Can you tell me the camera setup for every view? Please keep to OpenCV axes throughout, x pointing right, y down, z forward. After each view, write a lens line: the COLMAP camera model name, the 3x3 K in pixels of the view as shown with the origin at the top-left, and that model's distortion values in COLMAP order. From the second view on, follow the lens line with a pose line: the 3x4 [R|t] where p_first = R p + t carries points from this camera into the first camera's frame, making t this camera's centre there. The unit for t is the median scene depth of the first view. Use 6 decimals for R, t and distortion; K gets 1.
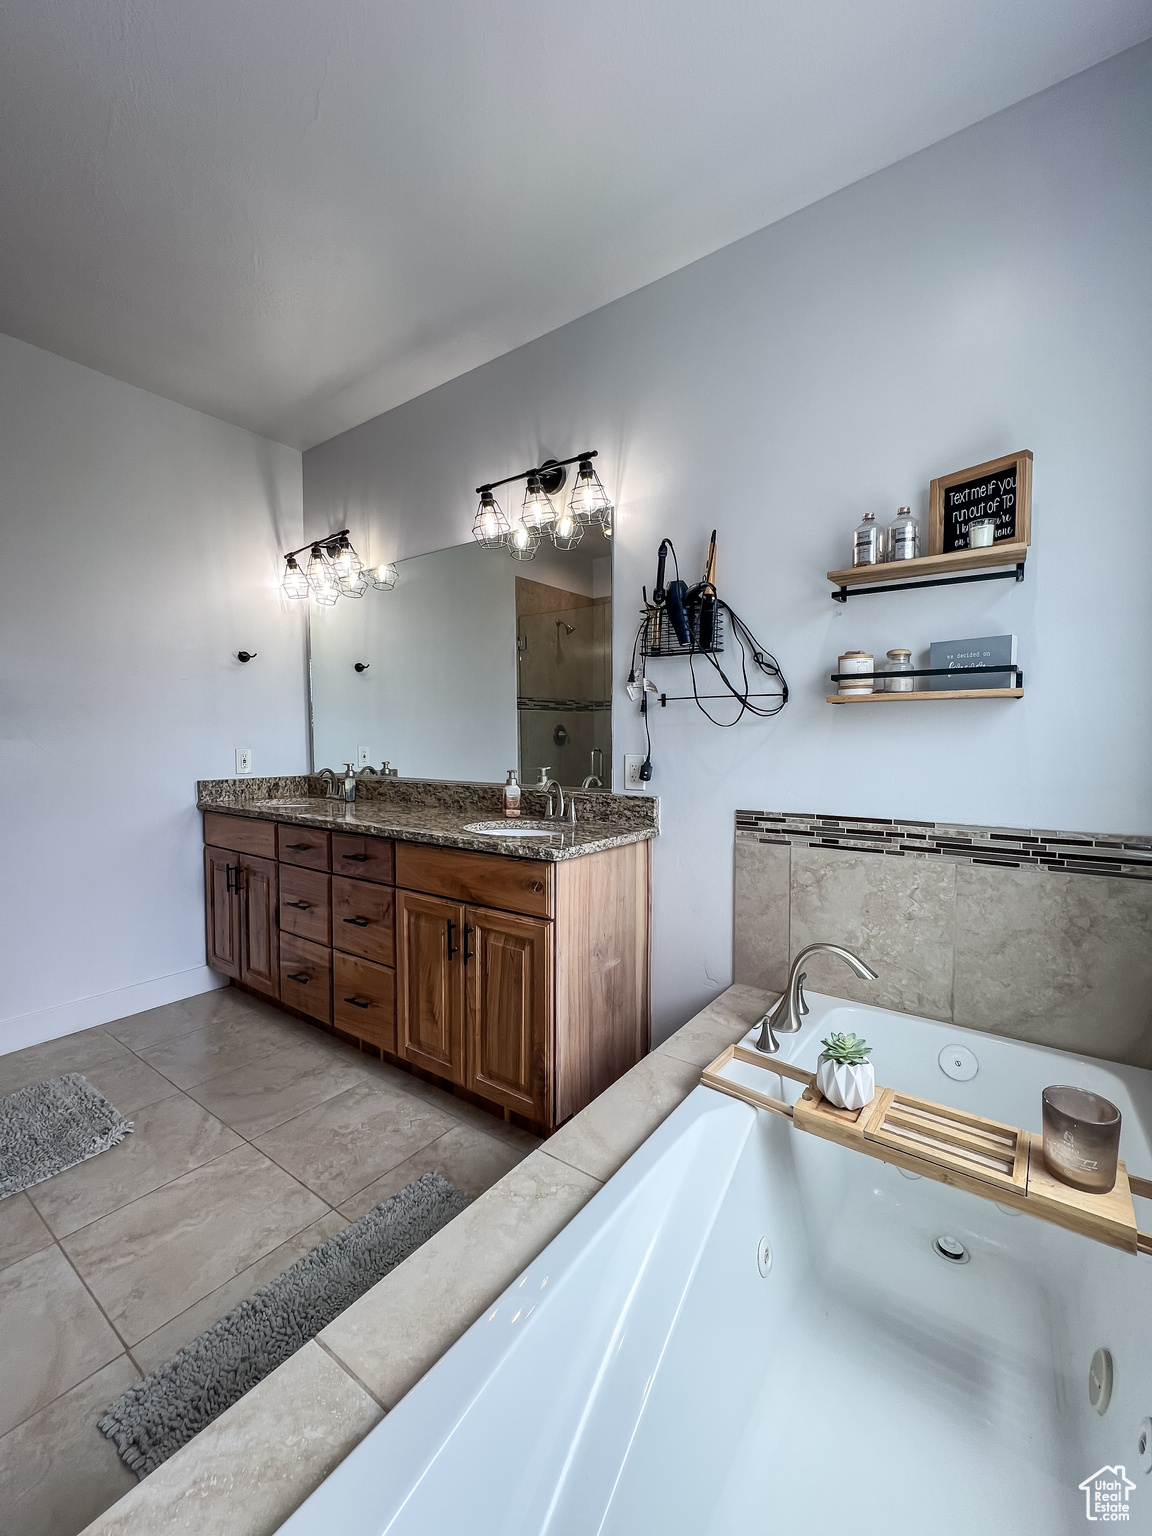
lens RADIAL K [[617.4, 0, 575.7], [0, 617.4, 765.7], [0, 0, 1]] dist [0.001685, -0.000483]
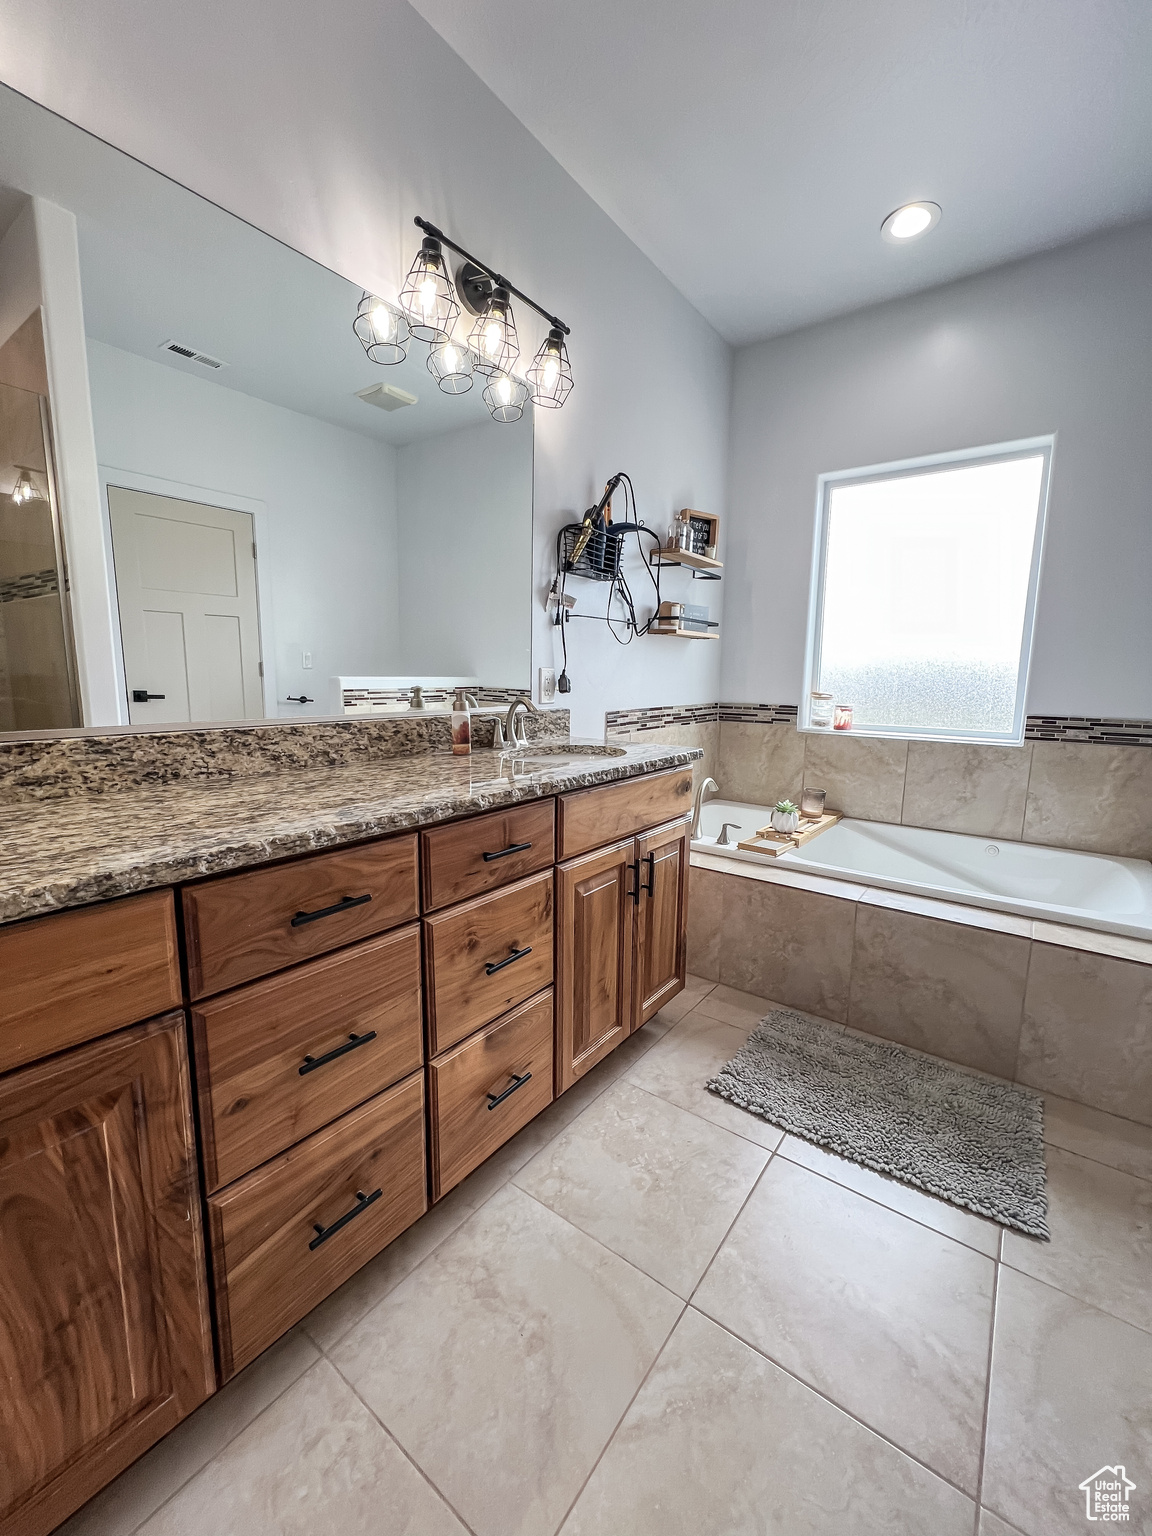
lens RADIAL K [[617.4, 0, 584.4], [0, 617.4, 766.4], [0, 0, 1]] dist [0.001685, -0.000483]
pose [[0.007203, -0.148774, 0.988845, -0.950716], [0.032601, 0.988380, 0.148466, -0.007231], [-0.999442, 0.031168, 0.011970, 0.971441]]
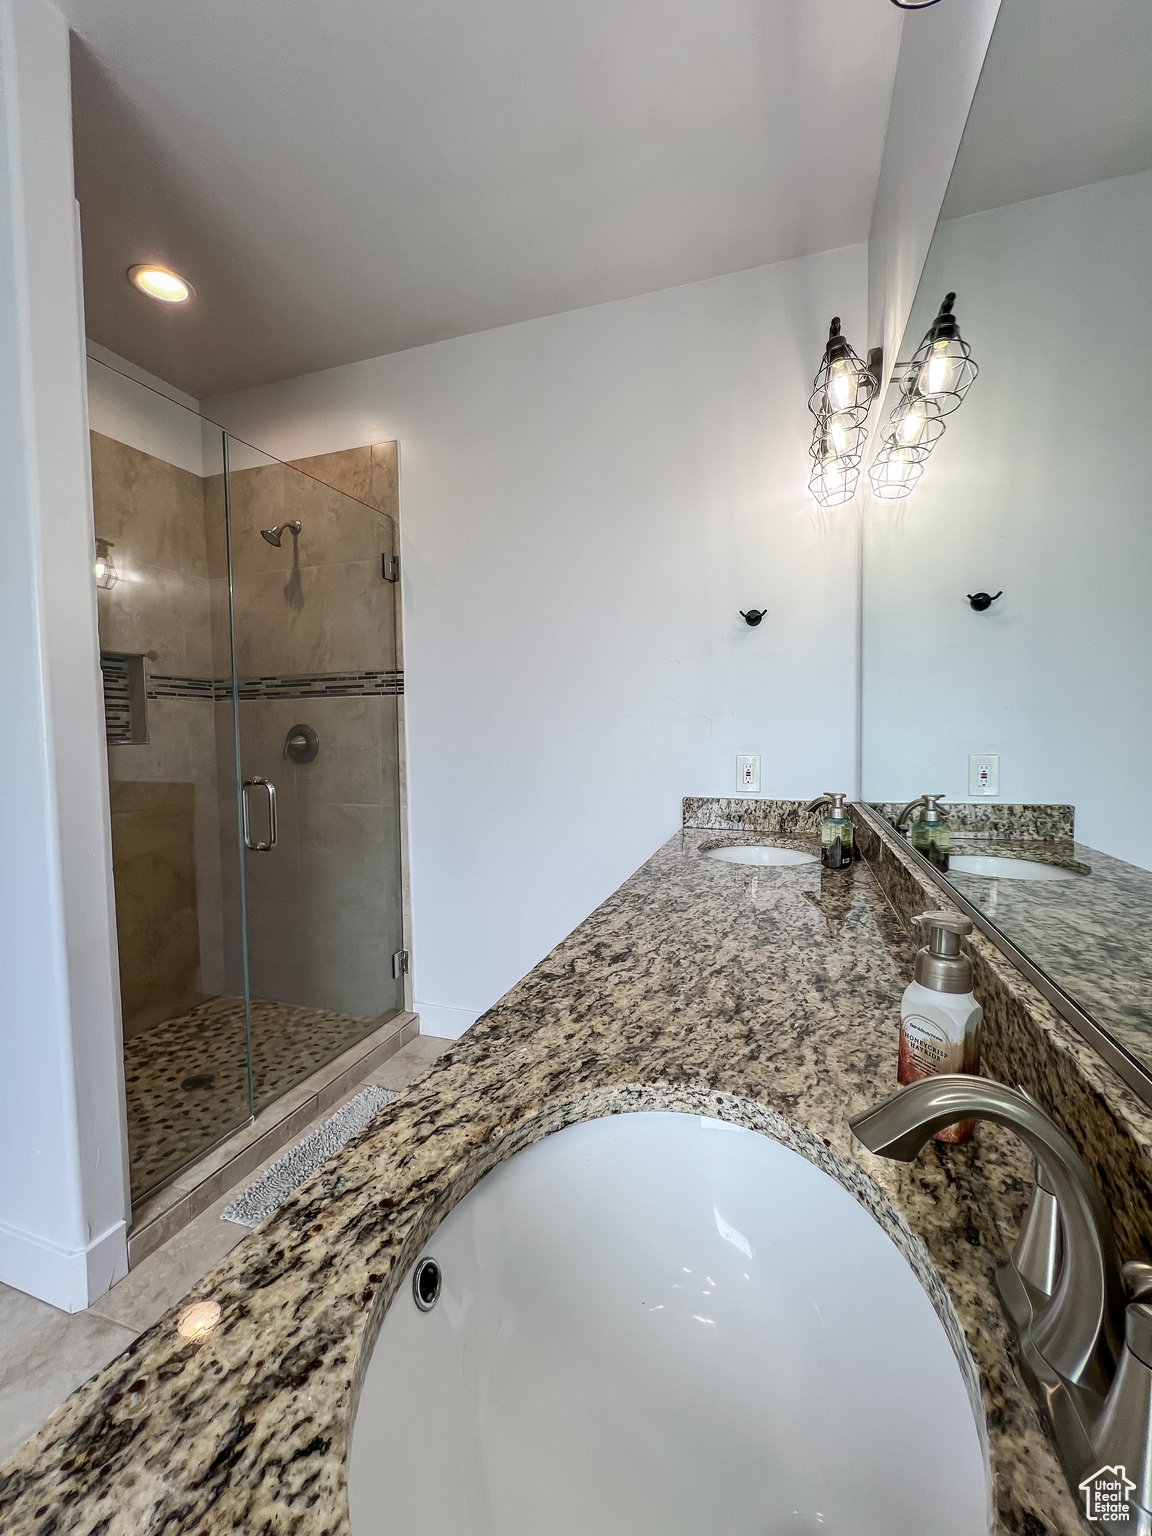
lens RADIAL K [[617.4, 0, 574.4], [0, 617.4, 769.4], [0, 0, 1]] dist [0.001685, -0.000483]
pose [[0.291159, 0.056608, -0.954998, 0.078974], [-0.042902, 0.998016, 0.046078, -0.051925], [0.955712, 0.027555, 0.293010, 0.922686]]
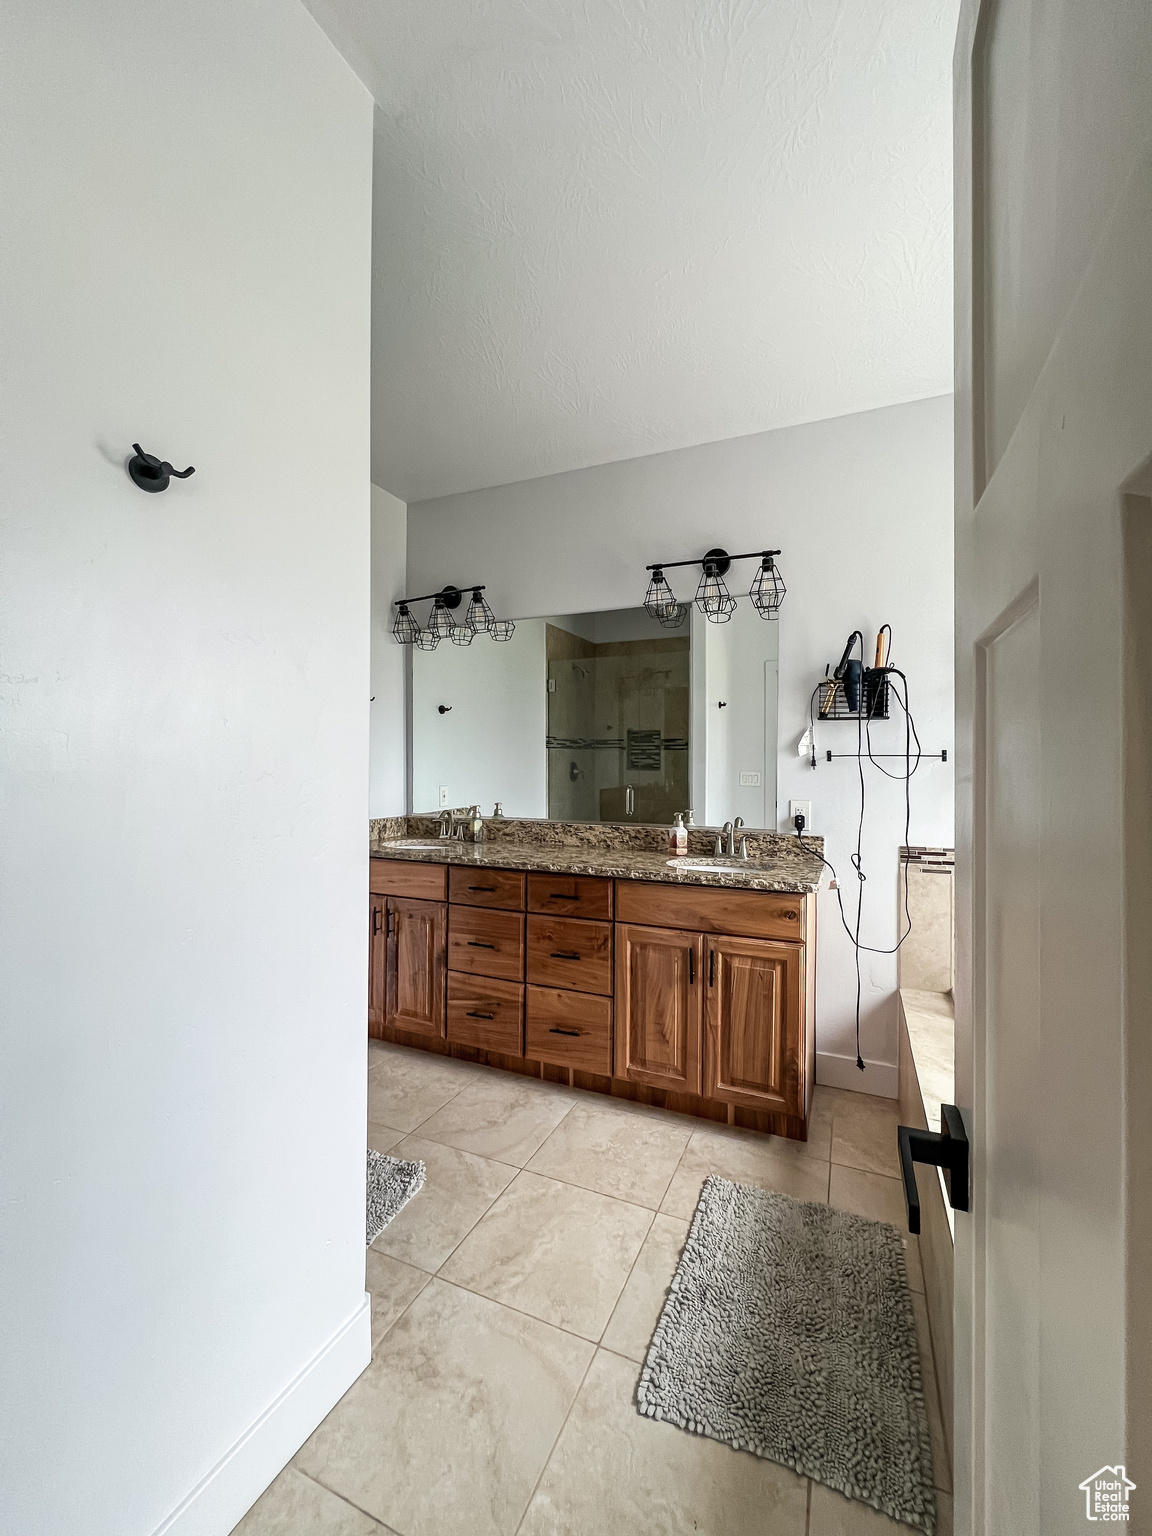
lens RADIAL K [[617.4, 0, 576.3], [0, 617.4, 765.5], [0, 0, 1]] dist [0.001685, -0.000483]
pose [[0.978205, 0.006558, 0.207538, -0.598911], [0.002560, 0.999044, -0.043636, -0.036152], [-0.207626, 0.043216, 0.977253, -0.082149]]
